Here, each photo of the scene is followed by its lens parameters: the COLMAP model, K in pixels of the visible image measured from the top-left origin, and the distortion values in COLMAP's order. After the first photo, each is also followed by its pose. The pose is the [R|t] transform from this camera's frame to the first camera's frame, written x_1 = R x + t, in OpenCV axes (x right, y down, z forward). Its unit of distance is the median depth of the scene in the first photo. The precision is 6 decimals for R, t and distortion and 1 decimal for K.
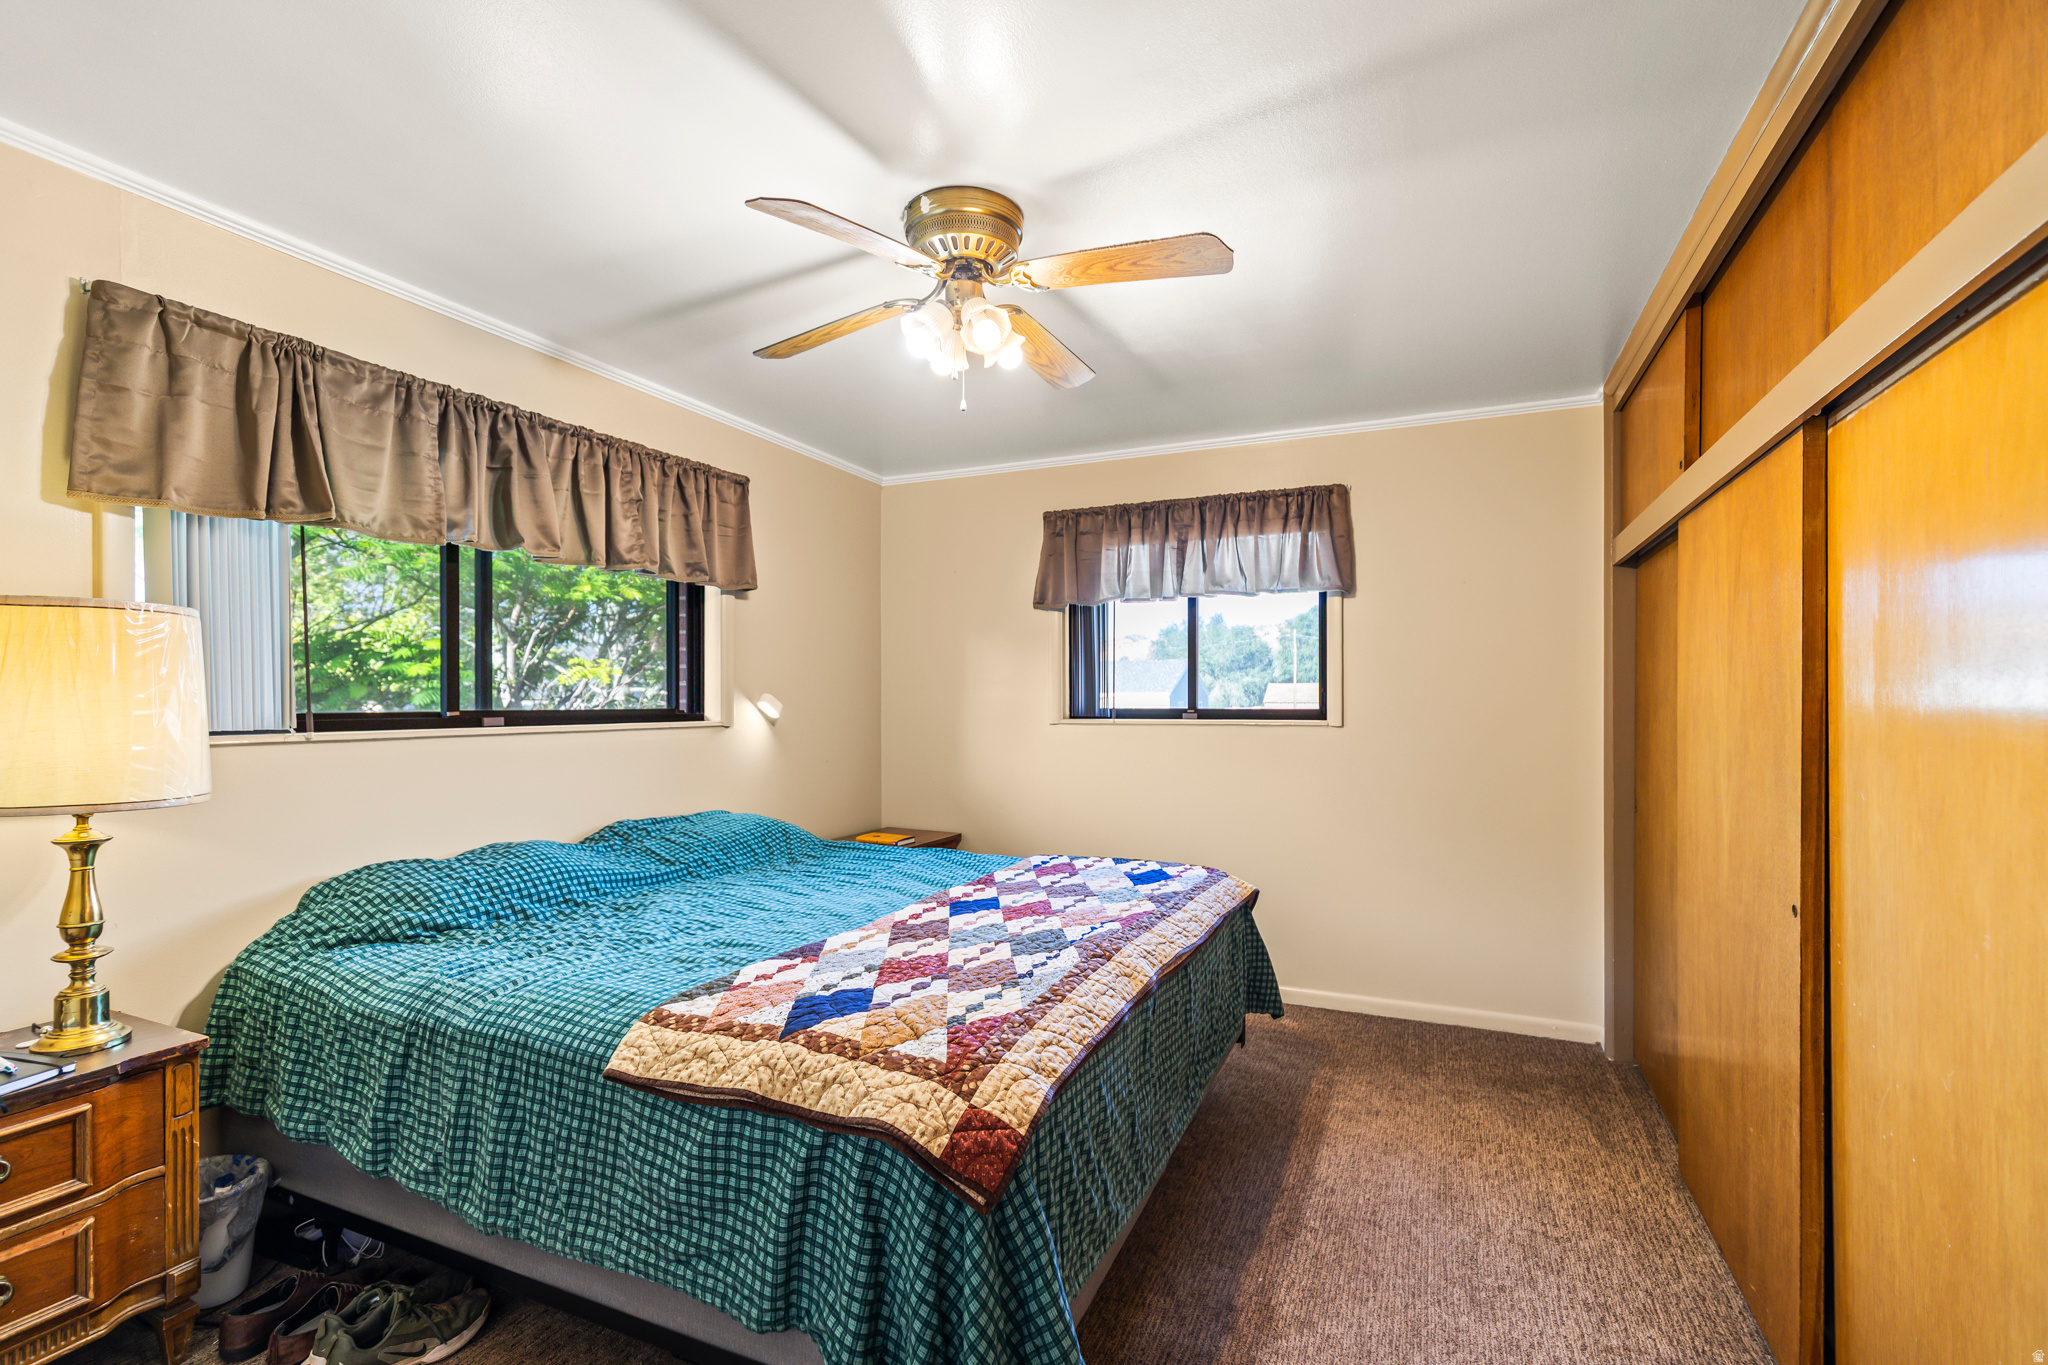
lens RADIAL K [[936.5, 0, 1001.8], [0, 936.5, 688.6], [0, 0, 1]] dist [0.001419, 0.000027]
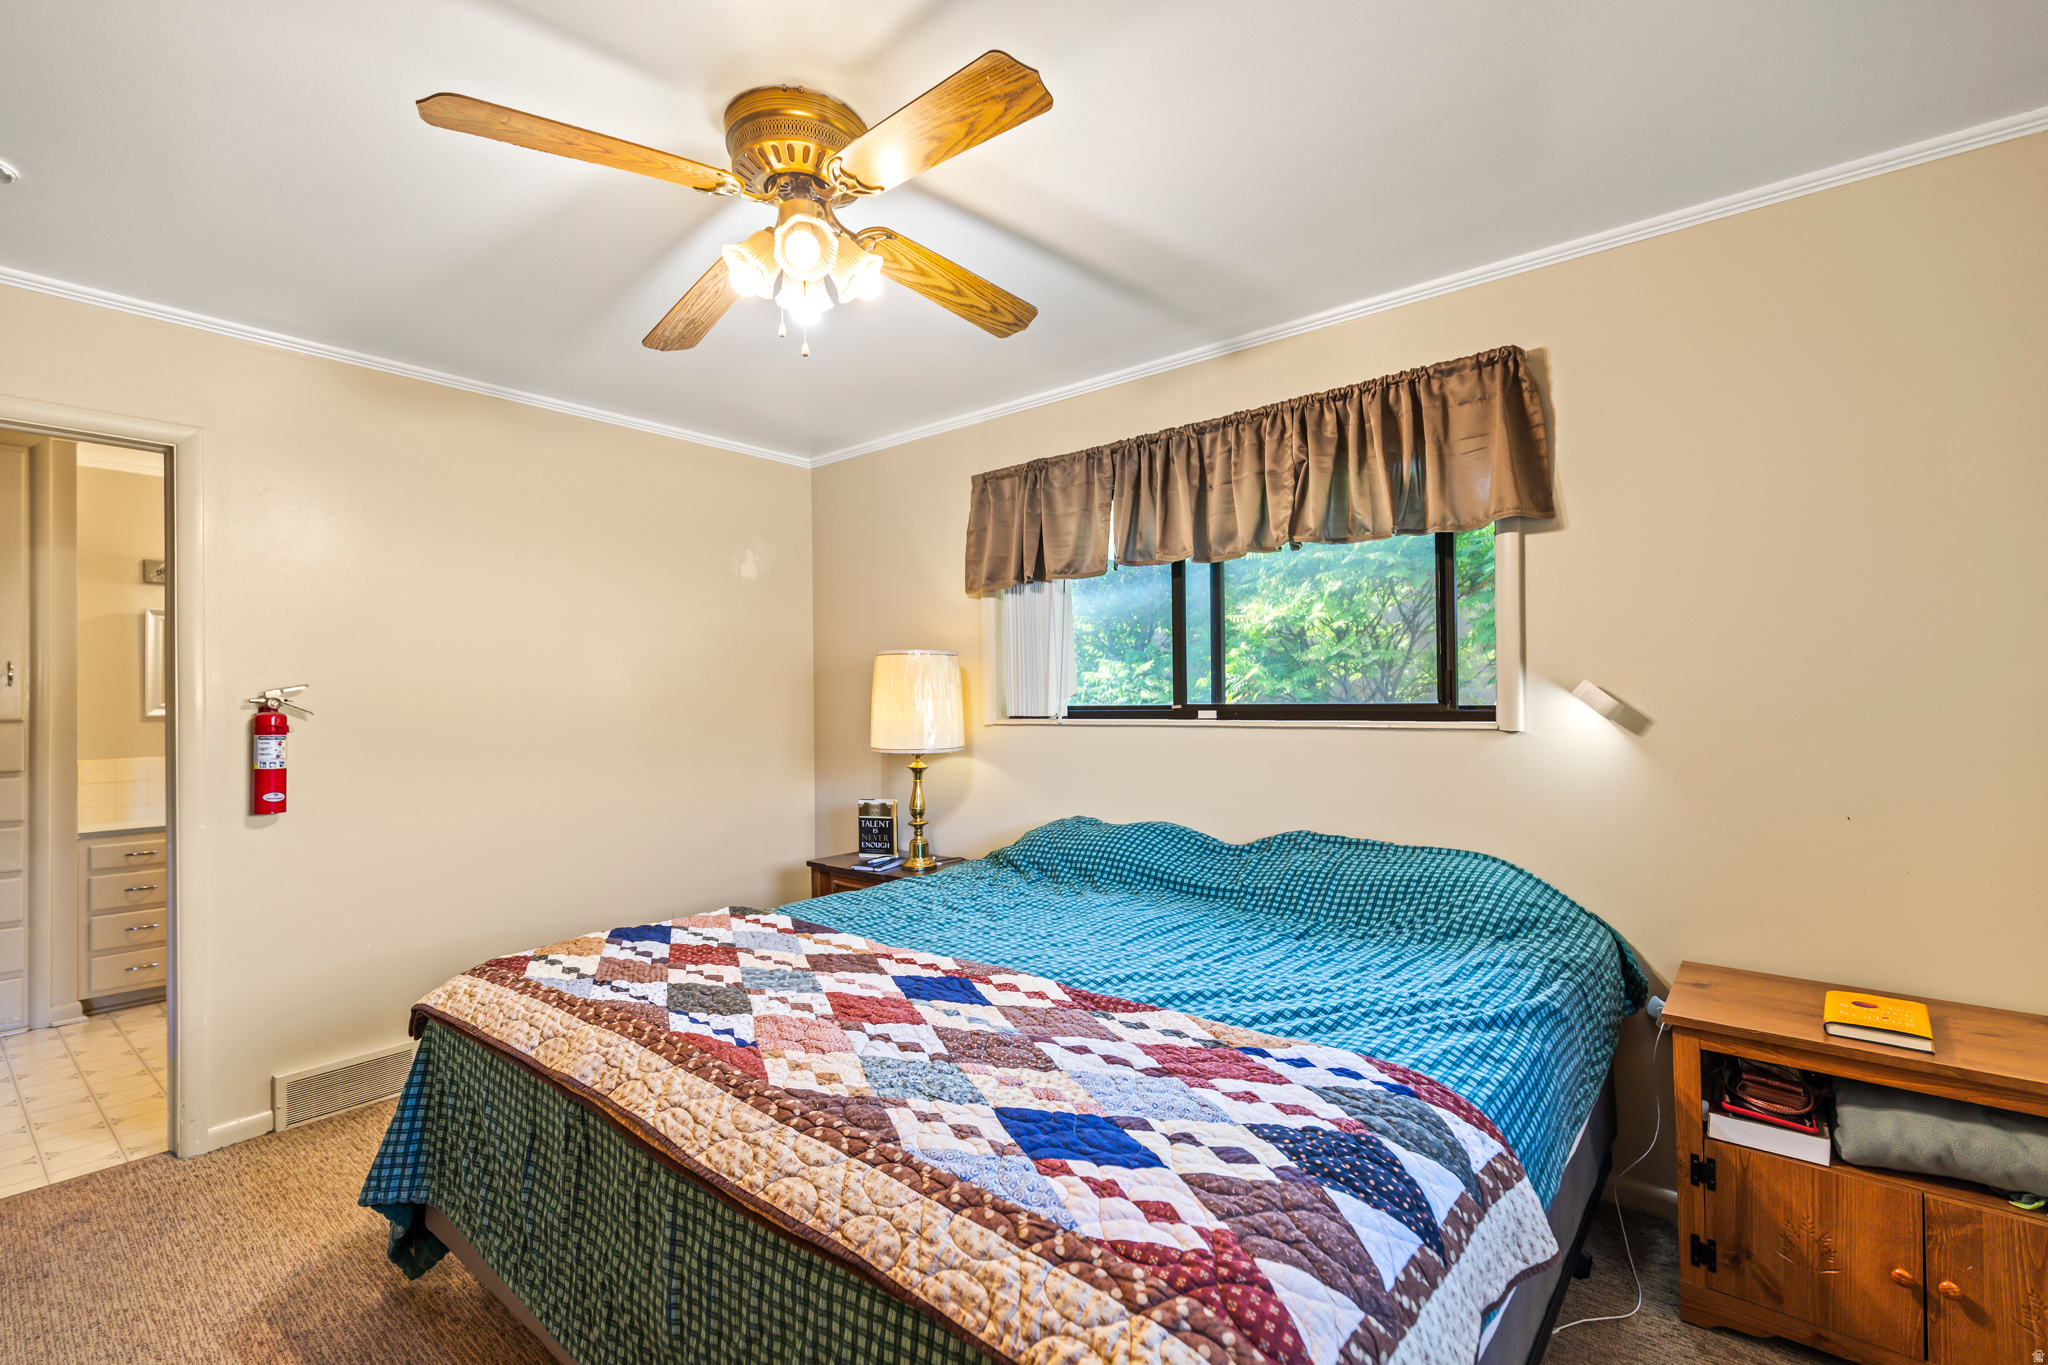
lens RADIAL K [[936.5, 0, 1064.5], [0, 936.5, 689.8], [0, 0, 1]] dist [0.001419, 0.000027]
pose [[-0.212638, 0.004056, -0.977123, 0.578500], [0.020298, 0.999794, -0.000267, 0.002718], [0.976920, -0.019890, -0.212677, 1.098166]]
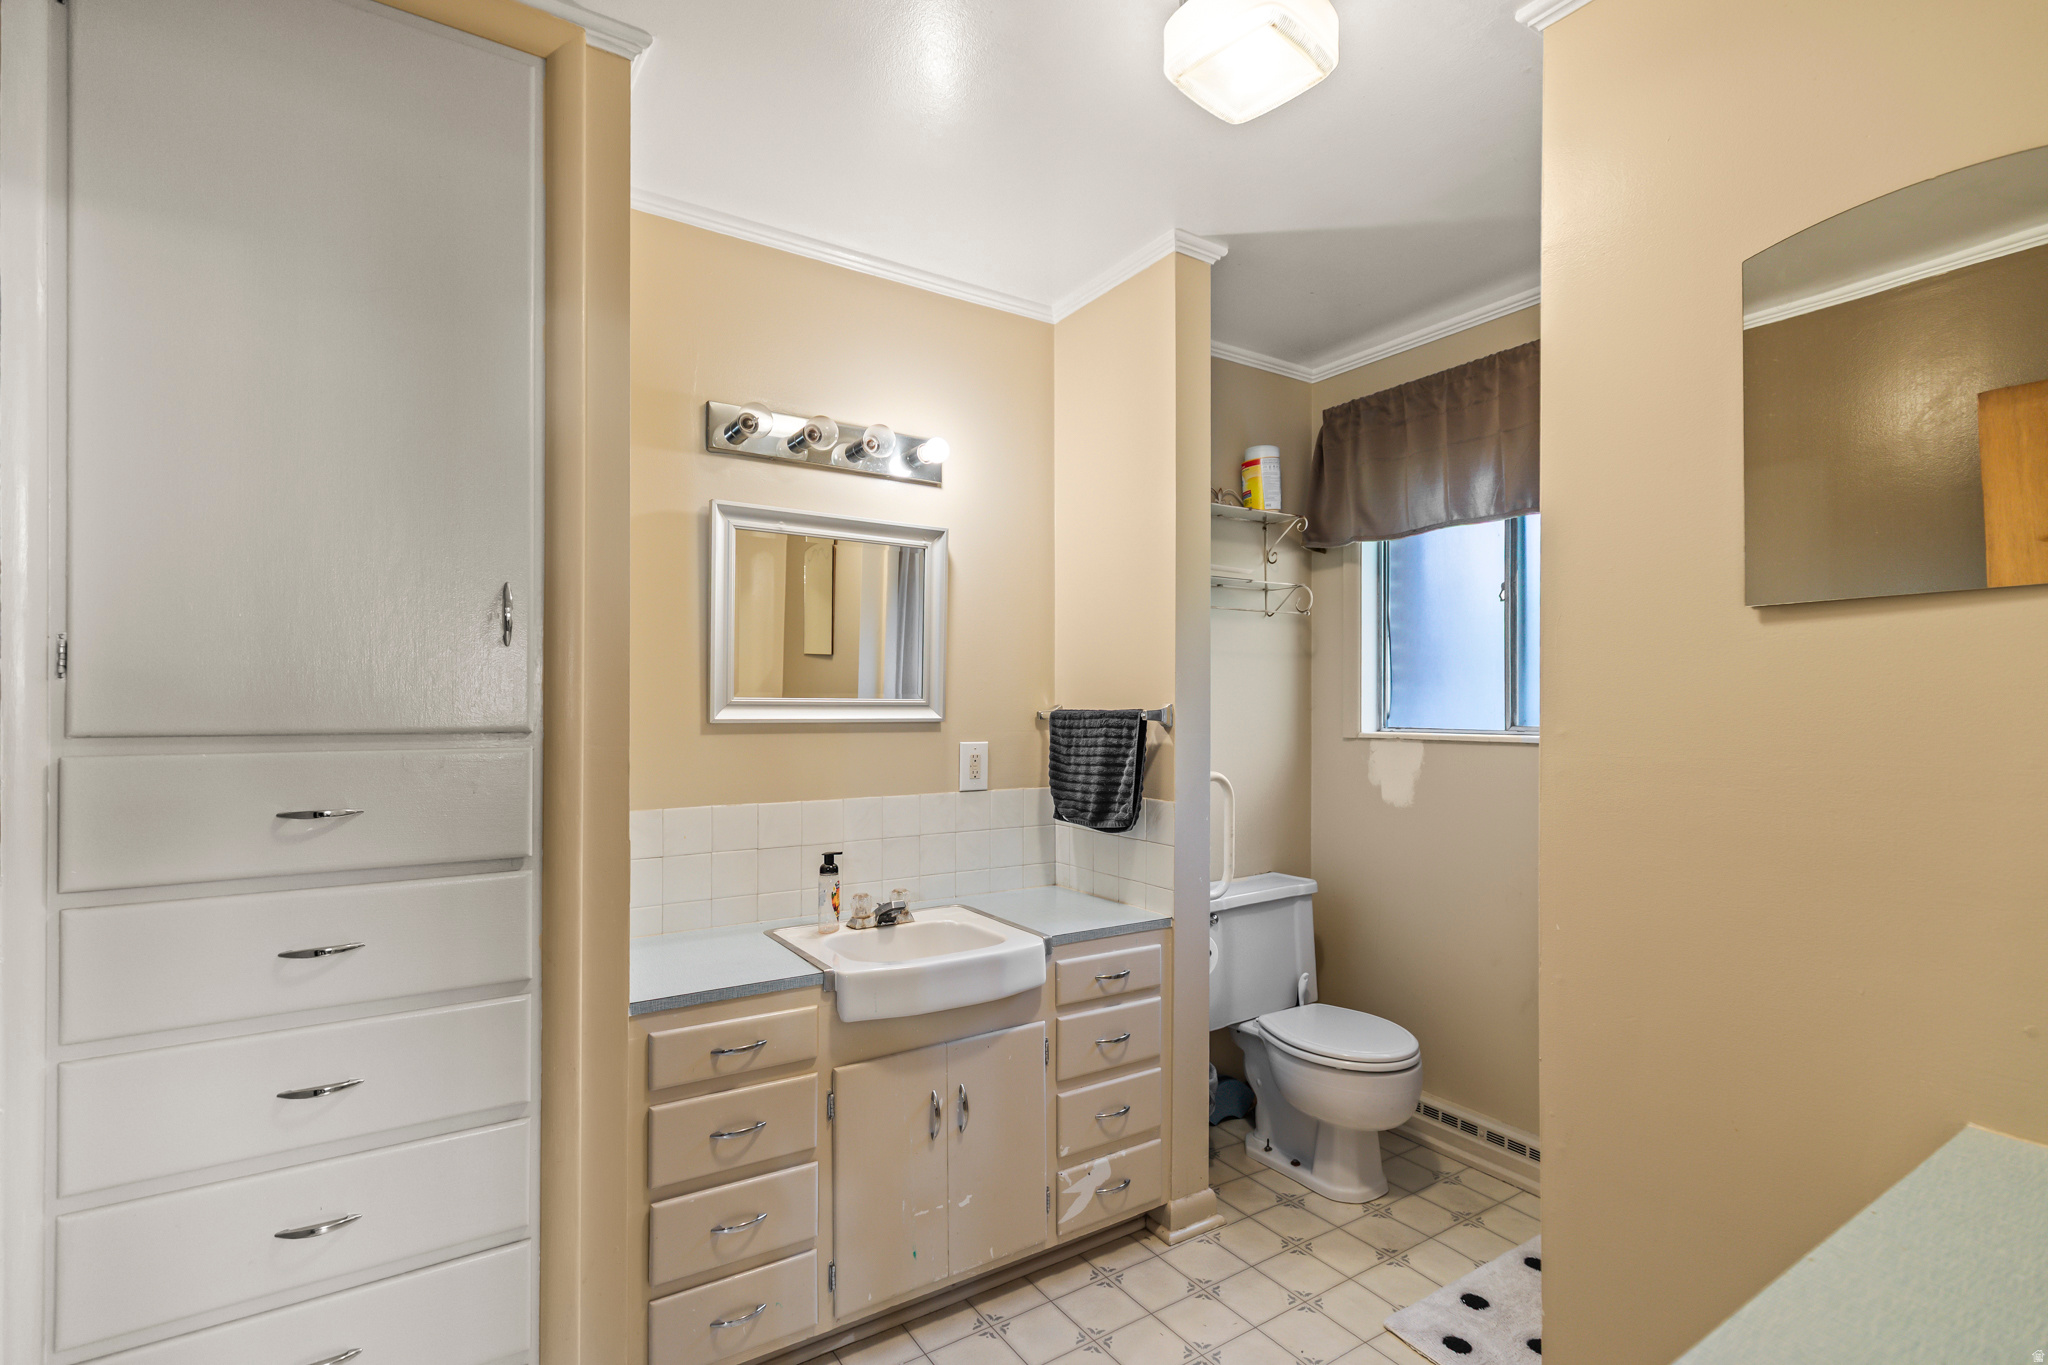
lens RADIAL K [[936.5, 0, 1012.0], [0, 936.5, 689.1], [0, 0, 1]] dist [0.001419, 0.000027]
pose [[-0.538323, 0.007389, -0.842706, 0.364745], [0.013621, 0.999907, 0.000066, 0.000373], [0.842629, -0.011443, -0.538373, 0.720417]]
